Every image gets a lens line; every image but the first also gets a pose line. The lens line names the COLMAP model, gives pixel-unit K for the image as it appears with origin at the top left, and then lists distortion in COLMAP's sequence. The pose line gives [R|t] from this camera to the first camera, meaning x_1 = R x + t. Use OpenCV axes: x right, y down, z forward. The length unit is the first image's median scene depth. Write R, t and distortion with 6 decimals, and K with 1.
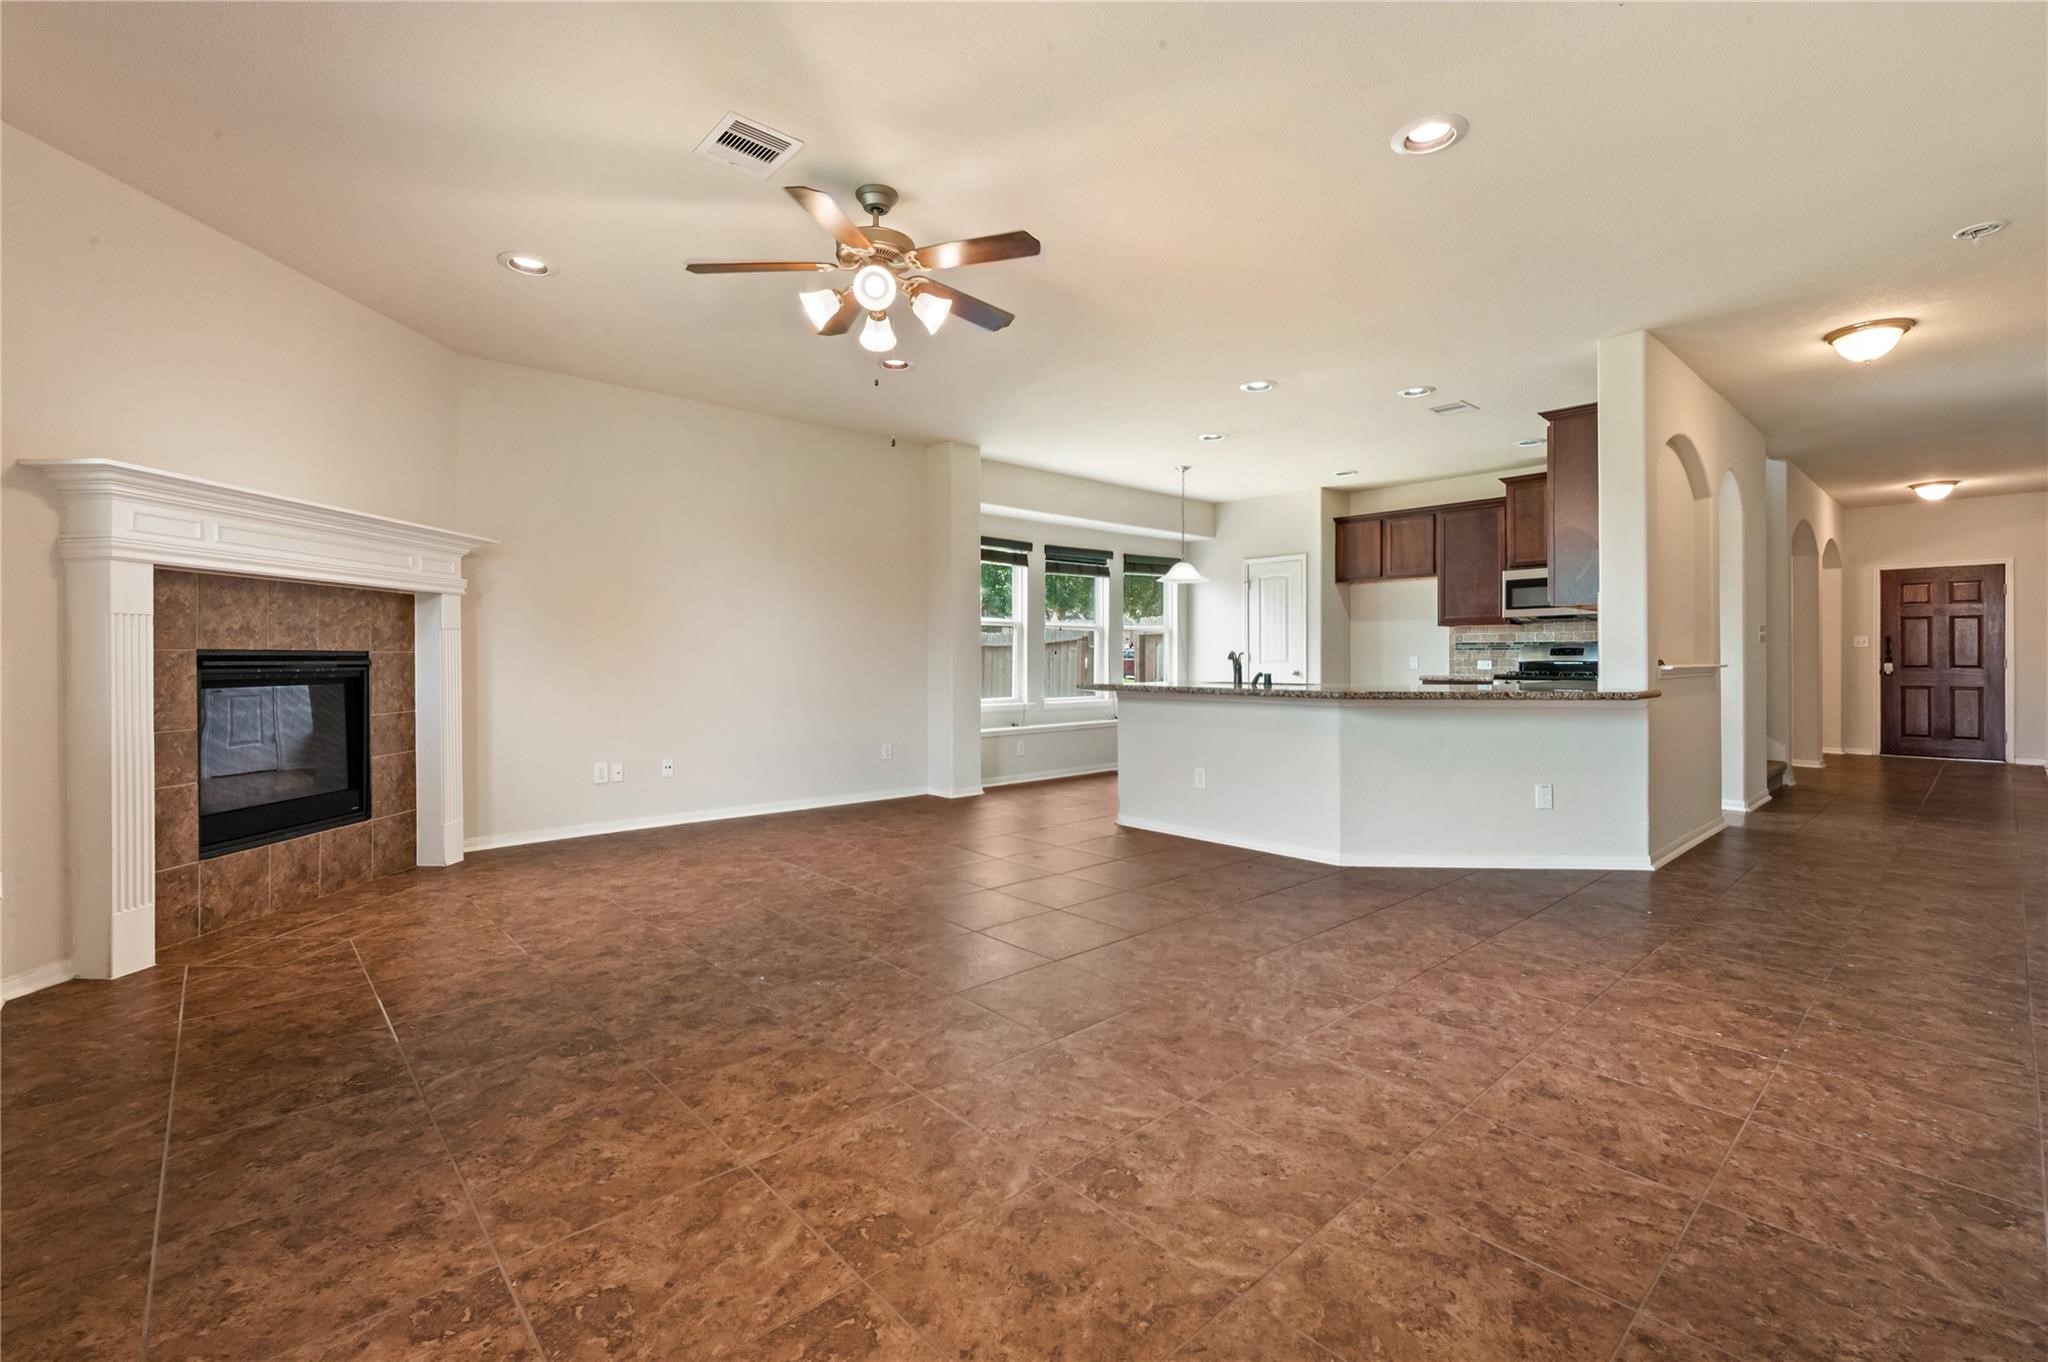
lens RADIAL K [[889.8, 0, 1008.6], [0, 889.8, 661.9], [0, 0, 1]] dist [0.003046, 0.000433]
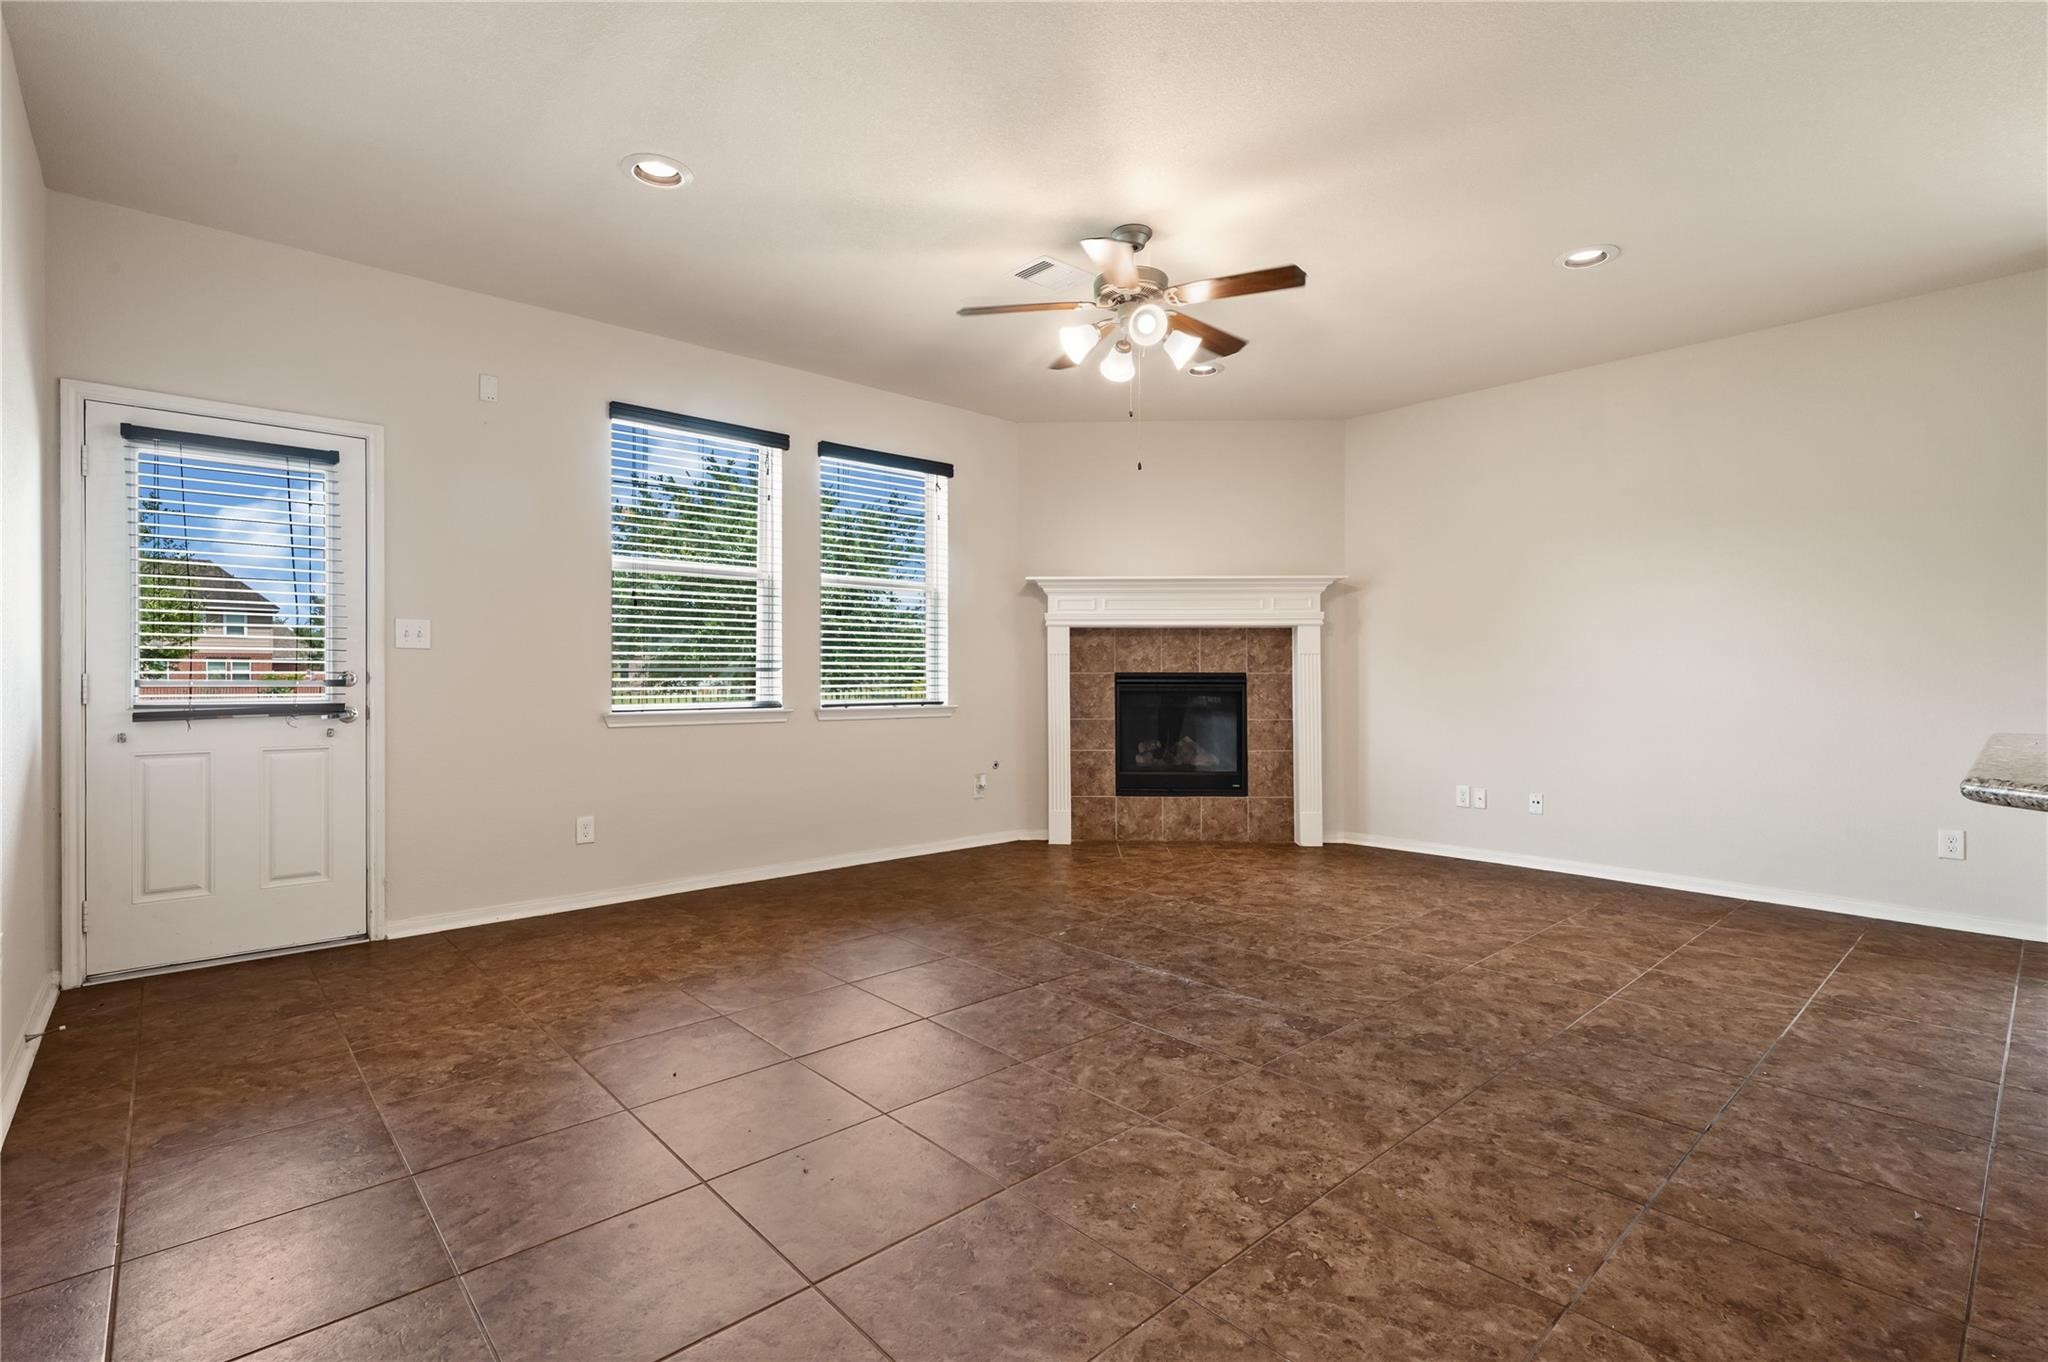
lens RADIAL K [[942.7, 0, 1023.4], [0, 942.7, 676.8], [0, 0, 1]] dist [0.000932, 0.001484]
pose [[0.006836, -0.002363, -0.999974, 0.734185], [-0.006168, 0.999978, -0.002405, -0.000194], [0.999958, 0.006184, 0.006821, 0.661366]]
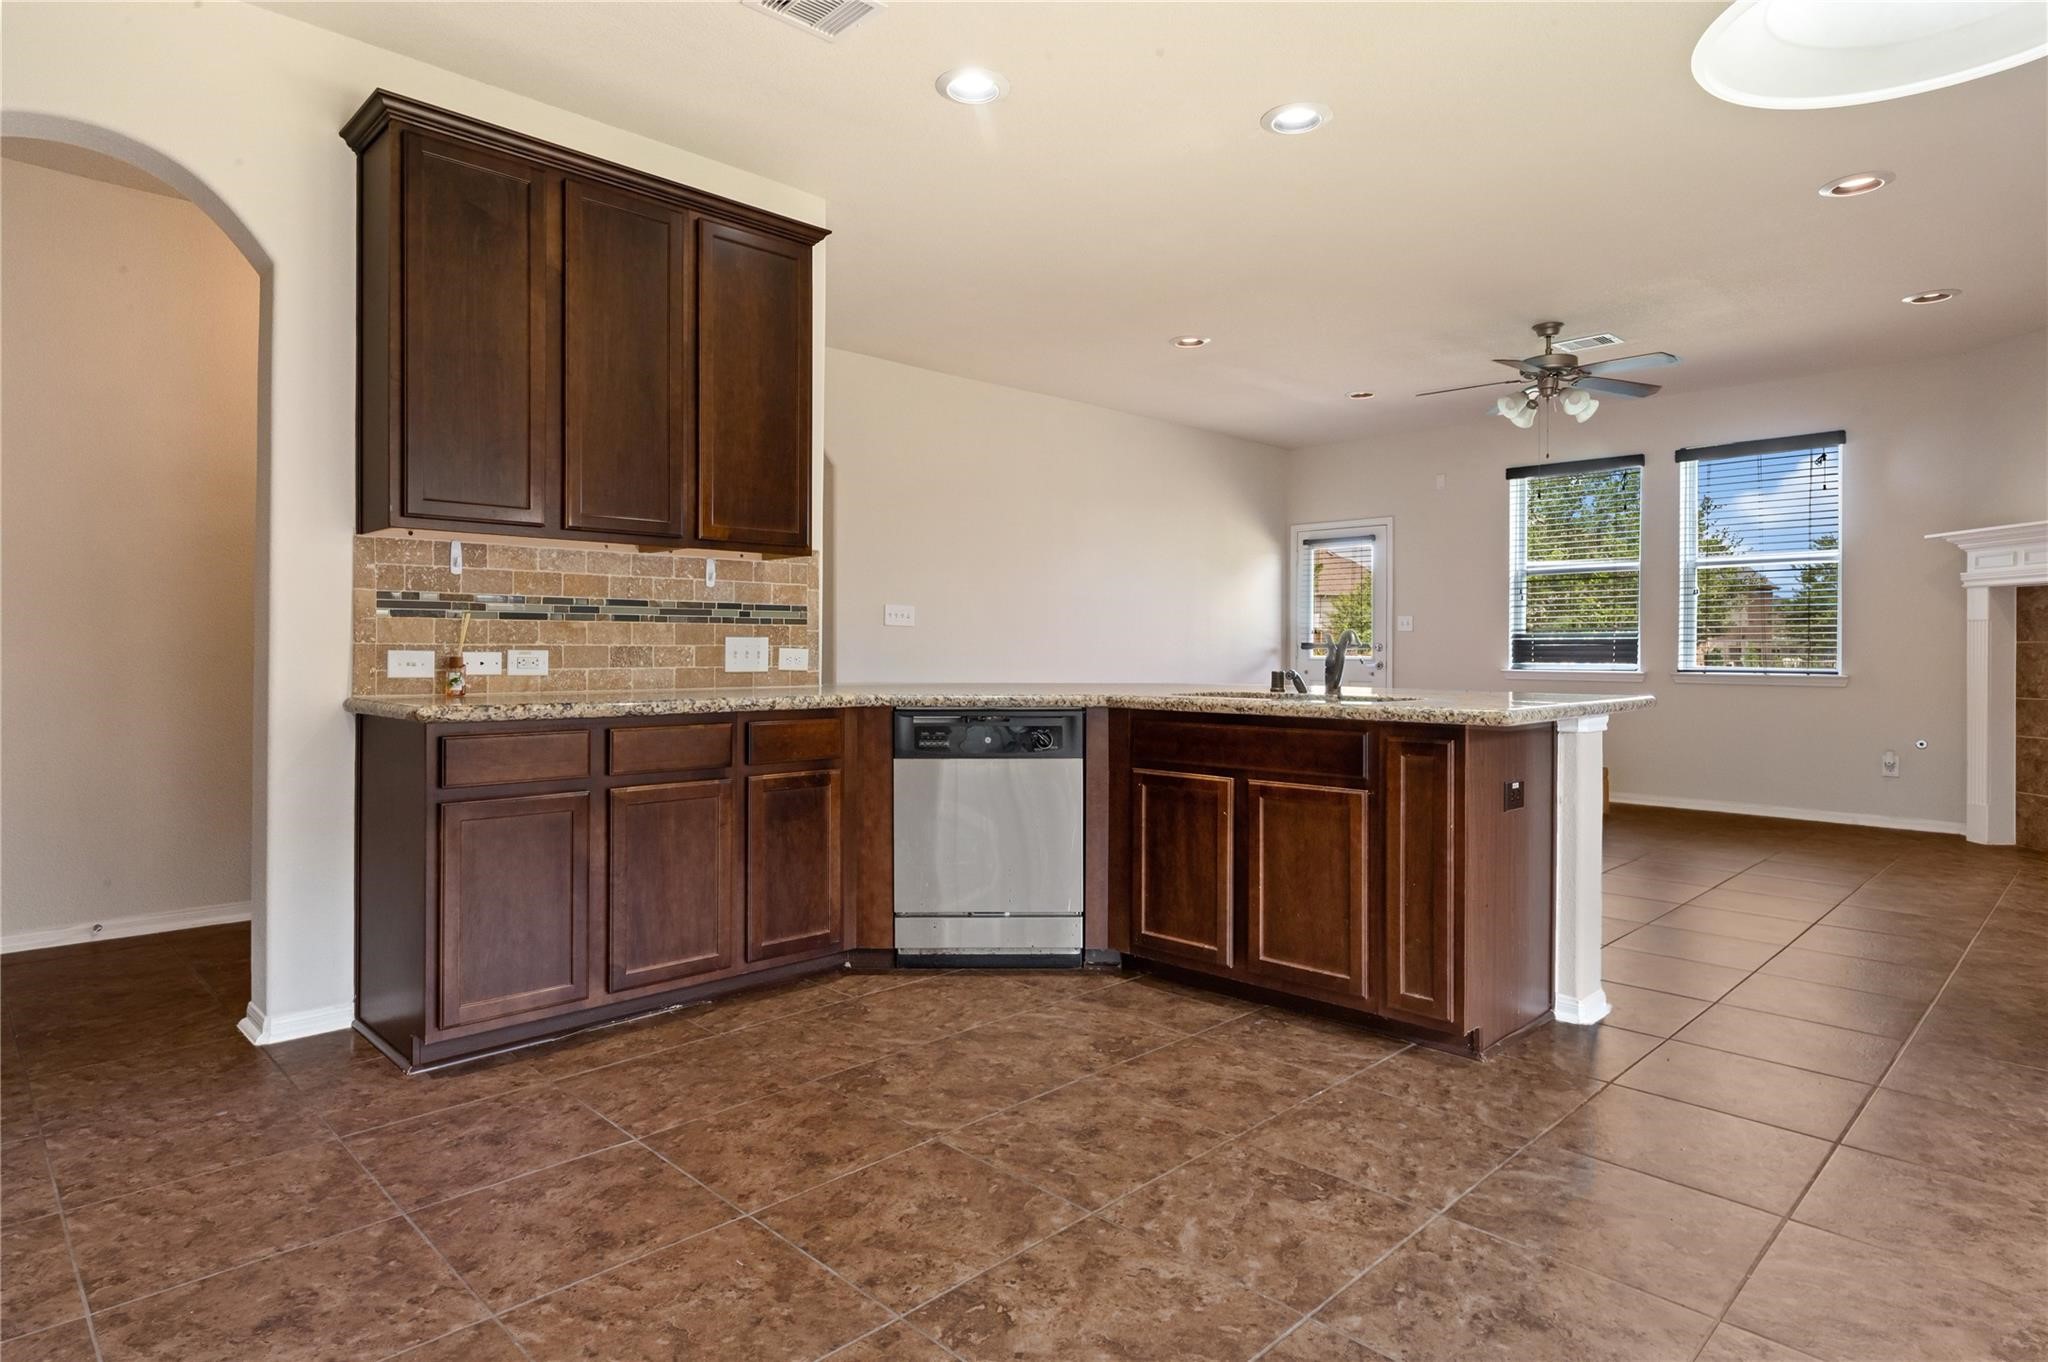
lens RADIAL K [[1080.5, 0, 1038.0], [0, 1080.5, 665.8], [0, 0, 1]] dist [-0.007954, -0.002229]
pose [[-0.998023, 0.013258, -0.061443, 0.606690], [0.011046, 0.999283, 0.036215, -0.044049], [0.061879, 0.035465, -0.997453, 2.054244]]
